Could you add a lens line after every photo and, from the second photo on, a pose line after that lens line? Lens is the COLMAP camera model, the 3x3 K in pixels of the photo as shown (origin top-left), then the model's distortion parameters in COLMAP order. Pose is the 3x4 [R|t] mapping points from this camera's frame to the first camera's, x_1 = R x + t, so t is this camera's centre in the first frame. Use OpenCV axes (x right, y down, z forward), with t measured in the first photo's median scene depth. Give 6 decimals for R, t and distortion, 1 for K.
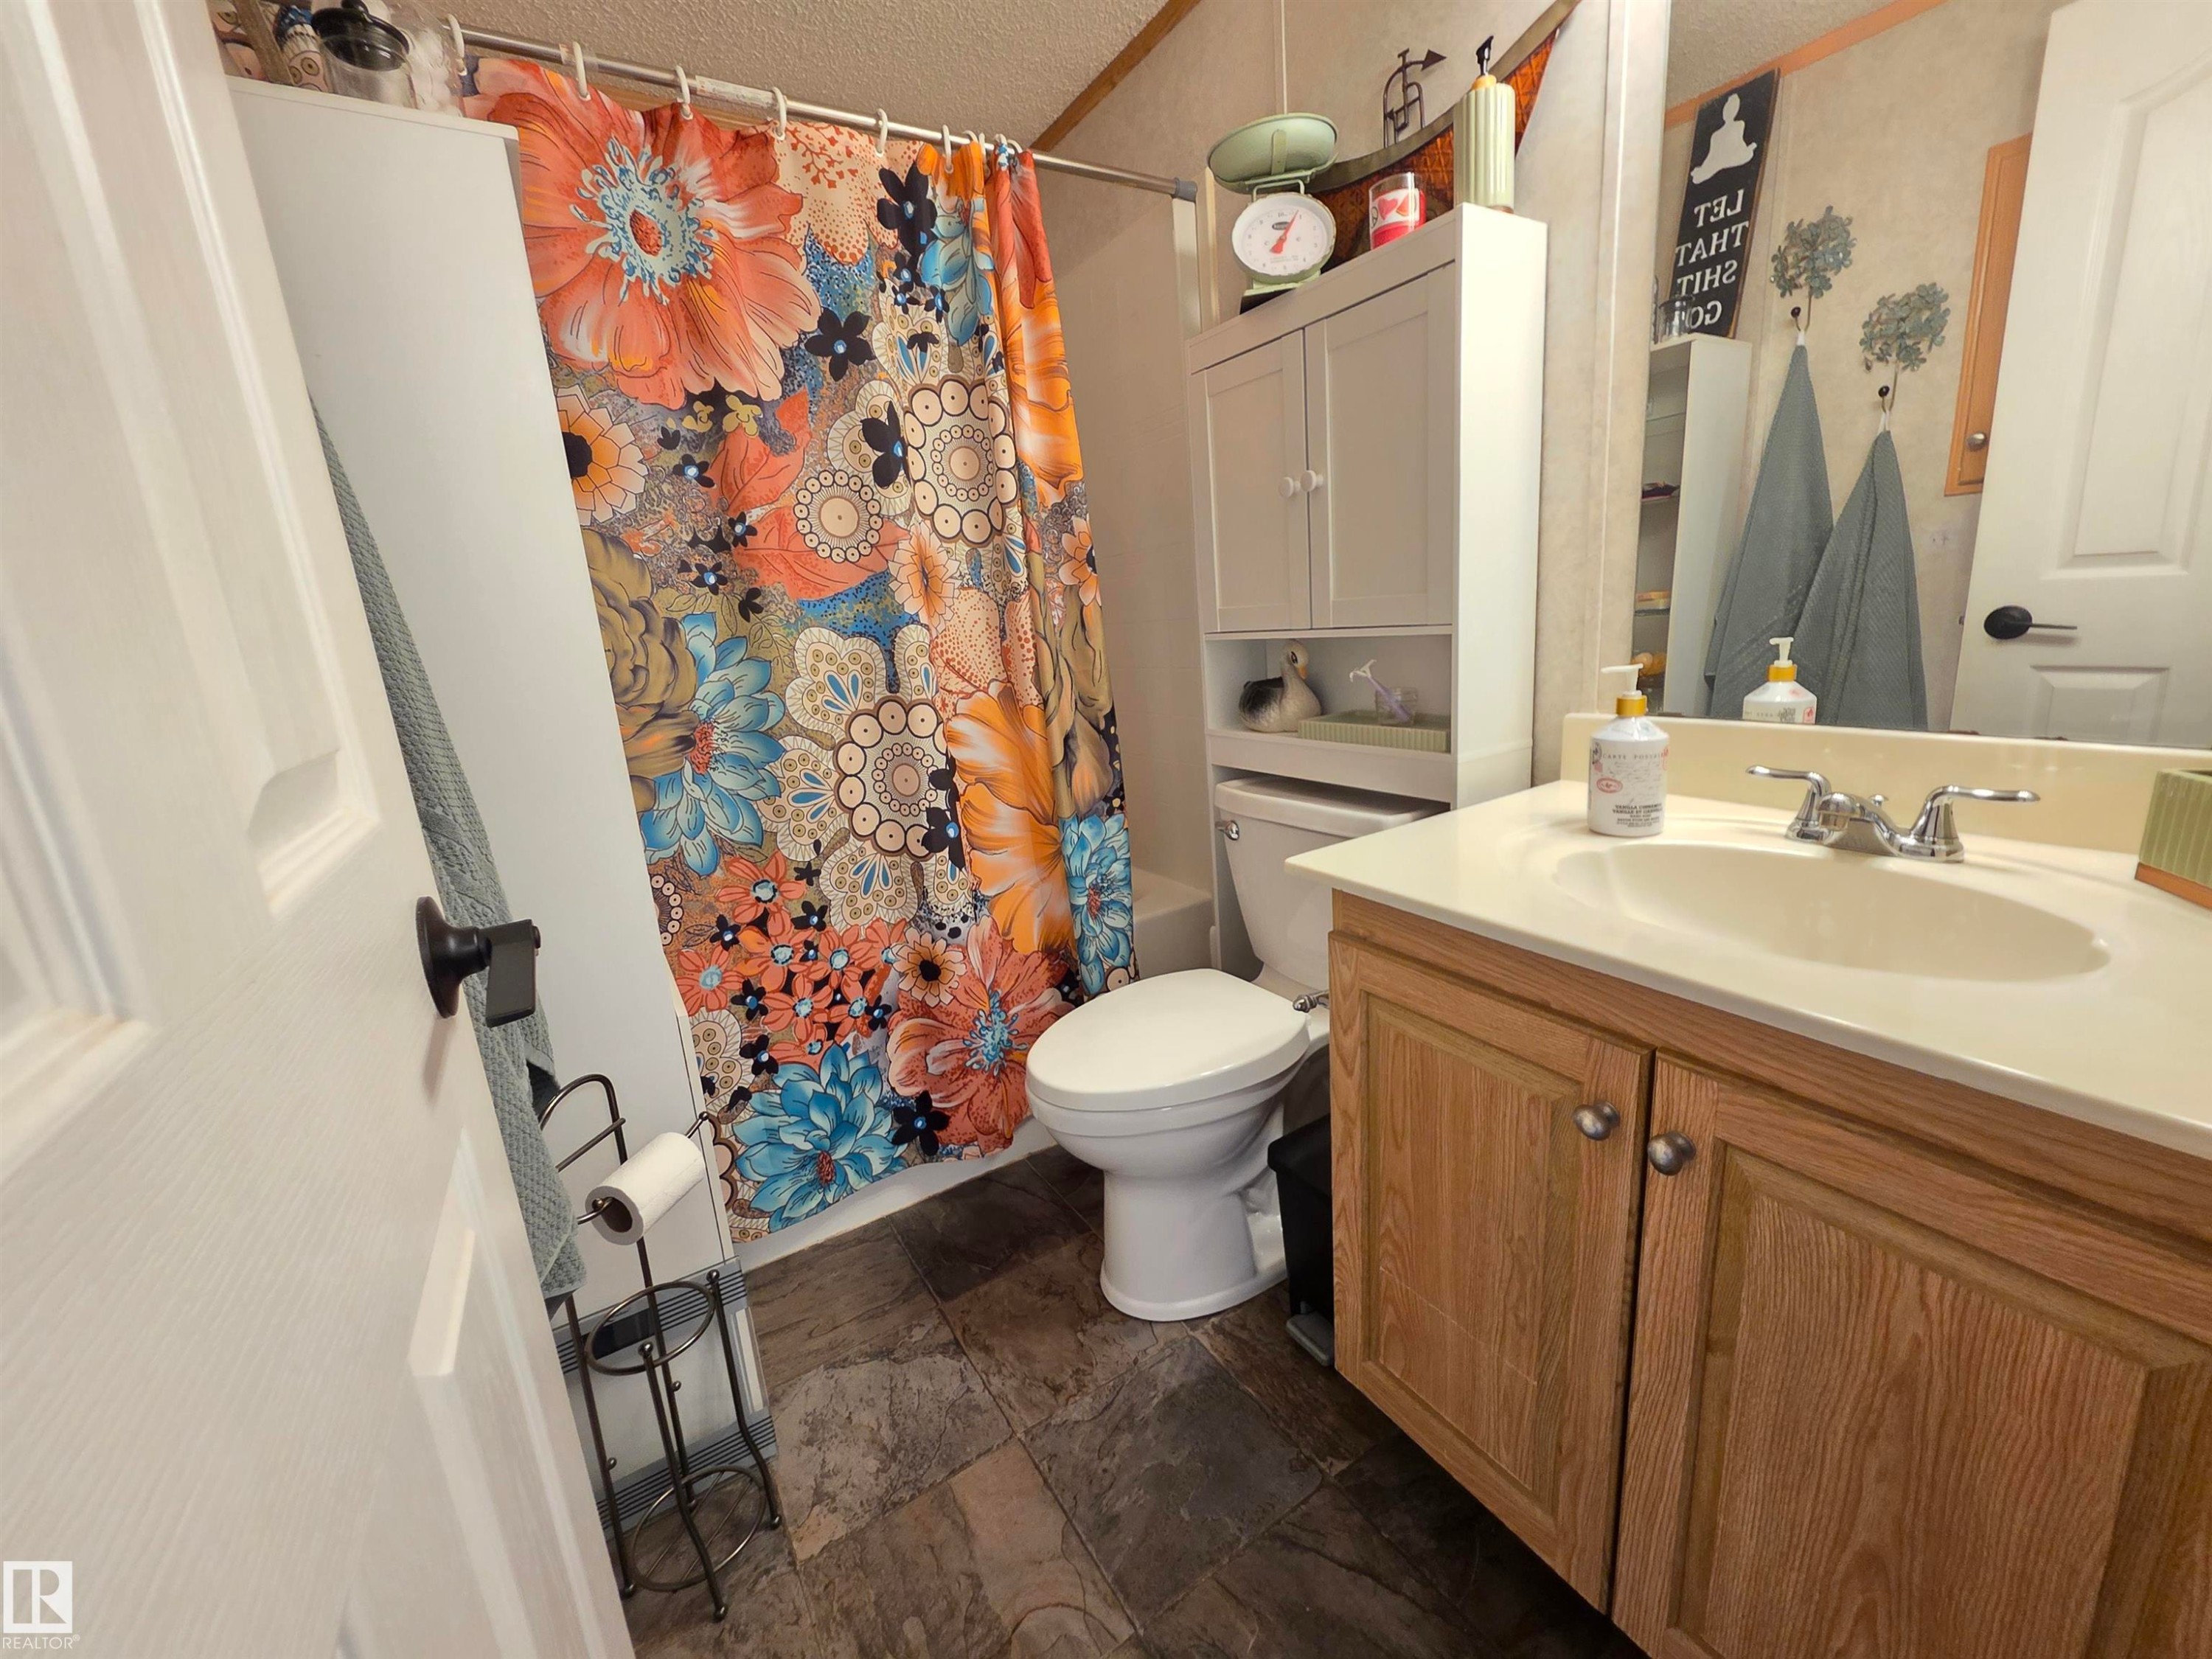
lens RADIAL K [[901.3, 0, 1100.5], [0, 901.3, 823.7], [0, 0, 1]] dist [0.001423, 0.000195]
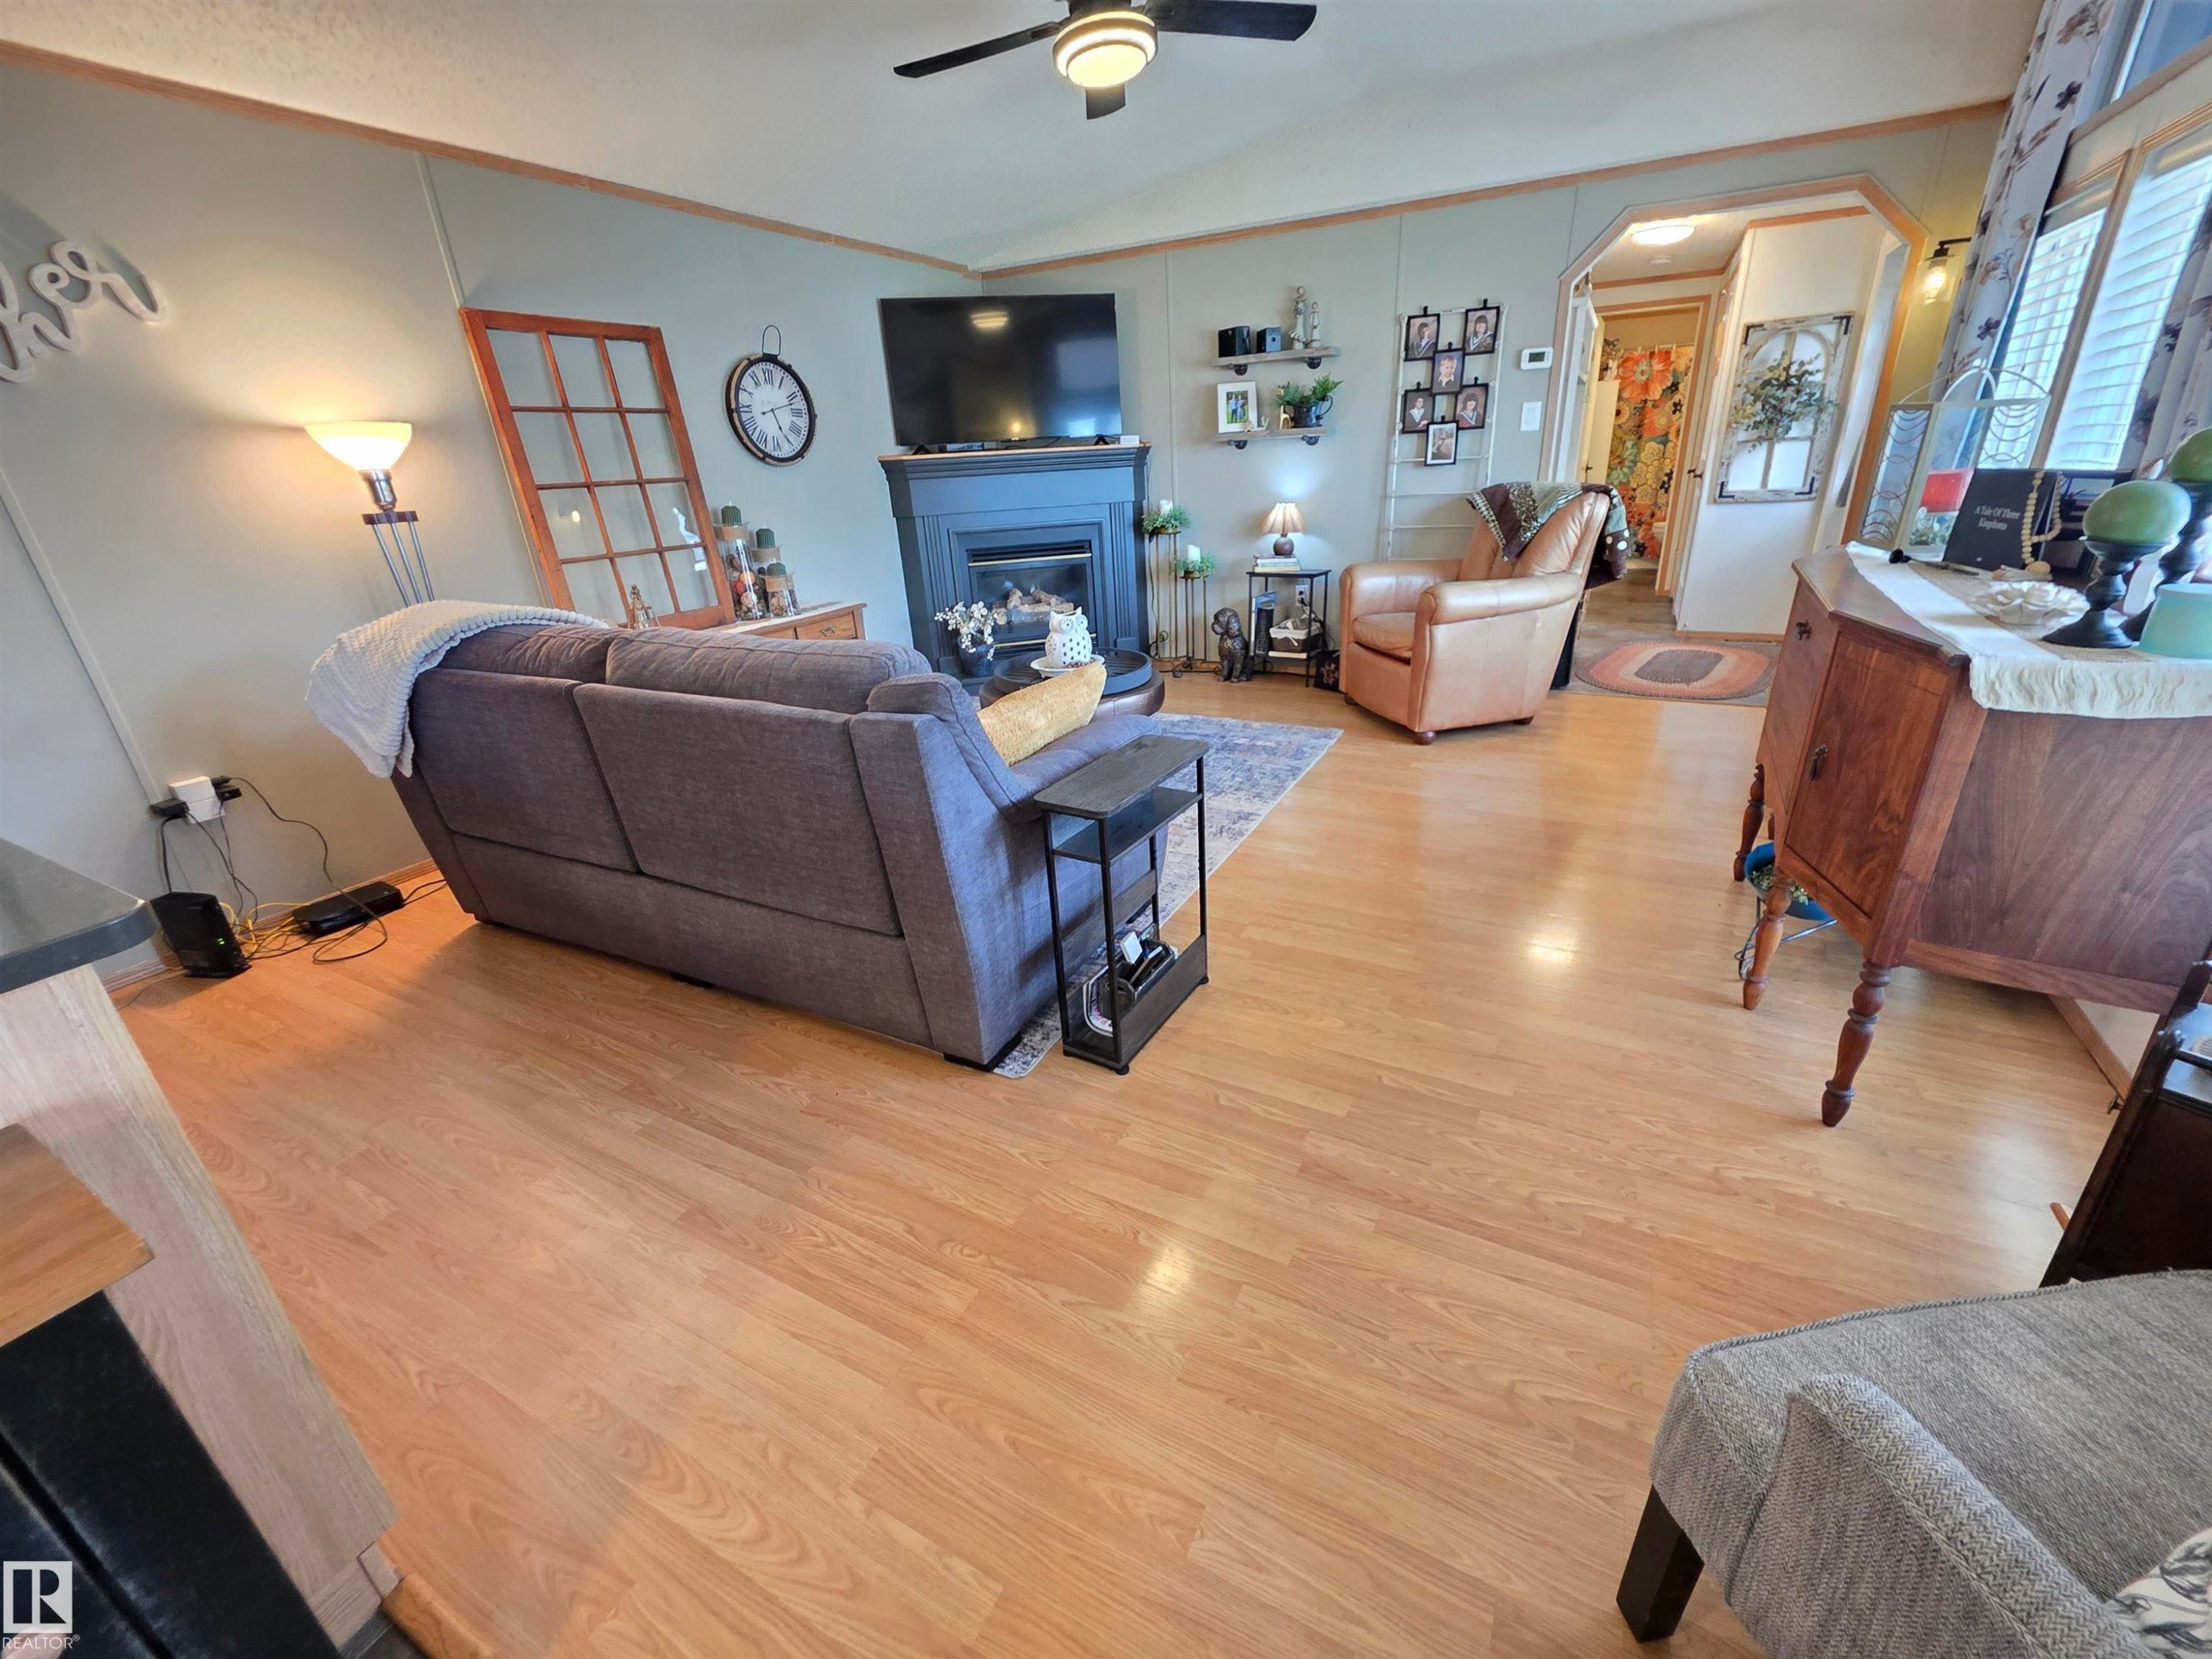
lens RADIAL K [[901.3, 0, 1110.5], [0, 901.3, 820.7], [0, 0, 1]] dist [0.001423, 0.000195]
pose [[0.509484, 0.368706, -0.777484, 3.148306], [-0.182042, 0.929280, 0.321401, 0.763071], [0.841004, -0.022214, 0.540573, -4.821778]]
